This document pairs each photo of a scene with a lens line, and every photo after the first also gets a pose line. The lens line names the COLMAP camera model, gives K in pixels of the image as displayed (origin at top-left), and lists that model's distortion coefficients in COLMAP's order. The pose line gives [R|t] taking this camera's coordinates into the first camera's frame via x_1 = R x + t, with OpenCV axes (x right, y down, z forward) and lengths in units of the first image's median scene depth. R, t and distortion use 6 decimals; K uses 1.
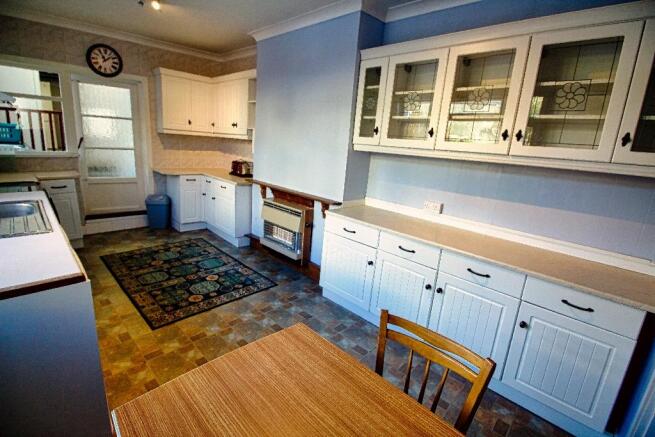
lens RADIAL K [[301.6, 0, 328.0], [0, 301.6, 214.3], [0, 0, 1]] dist [-0.014615, -0.001995]
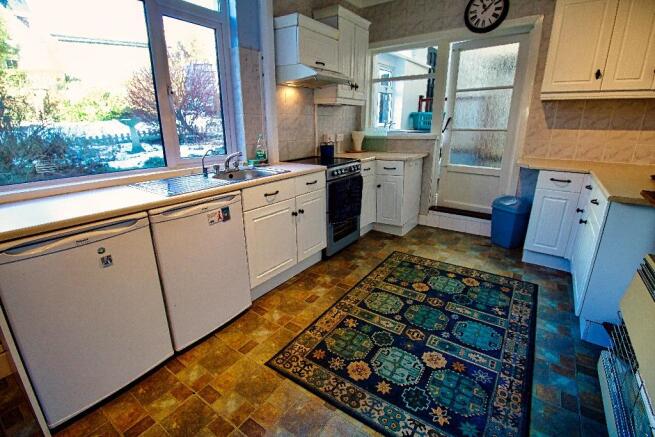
lens RADIAL K [[301.6, 0, 326.5], [0, 301.6, 213.4], [0, 0, 1]] dist [-0.014615, -0.001995]
pose [[0.144864, 0.214089, -0.966013, 0.034877], [-0.215055, 0.959784, 0.180459, -0.081613], [0.965798, 0.181604, 0.185078, 0.640595]]
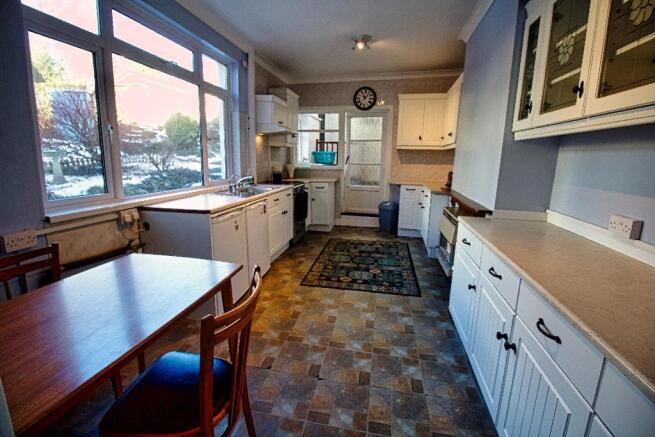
lens RADIAL K [[301.6, 0, 326.2], [0, 301.6, 214.8], [0, 0, 1]] dist [-0.014615, -0.001995]
pose [[0.537474, 0.095369, -0.837870, 0.396145], [-0.173586, 0.984818, 0.000743, 0.036900], [0.825221, 0.145043, 0.545869, 0.212211]]
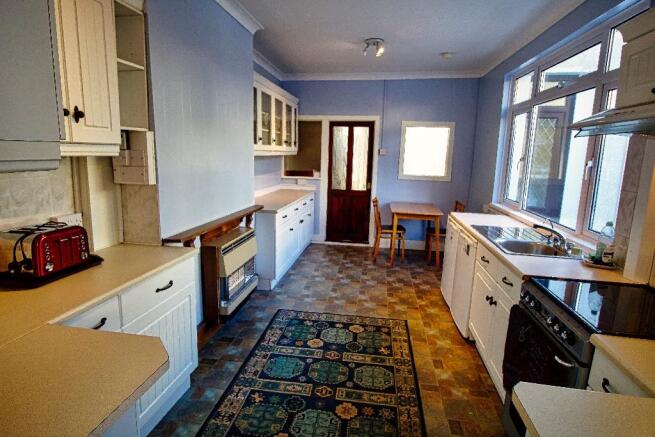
lens RADIAL K [[351.2, 0, 324.0], [0, 351.2, 212.4], [0, 0, 1]] dist [0.001789, 0.000175]
pose [[-0.563626, -0.228565, 0.793778, -0.961811], [0.123144, 0.926967, 0.354356, -0.376348], [-0.816799, 0.297473, -0.494316, 1.246902]]
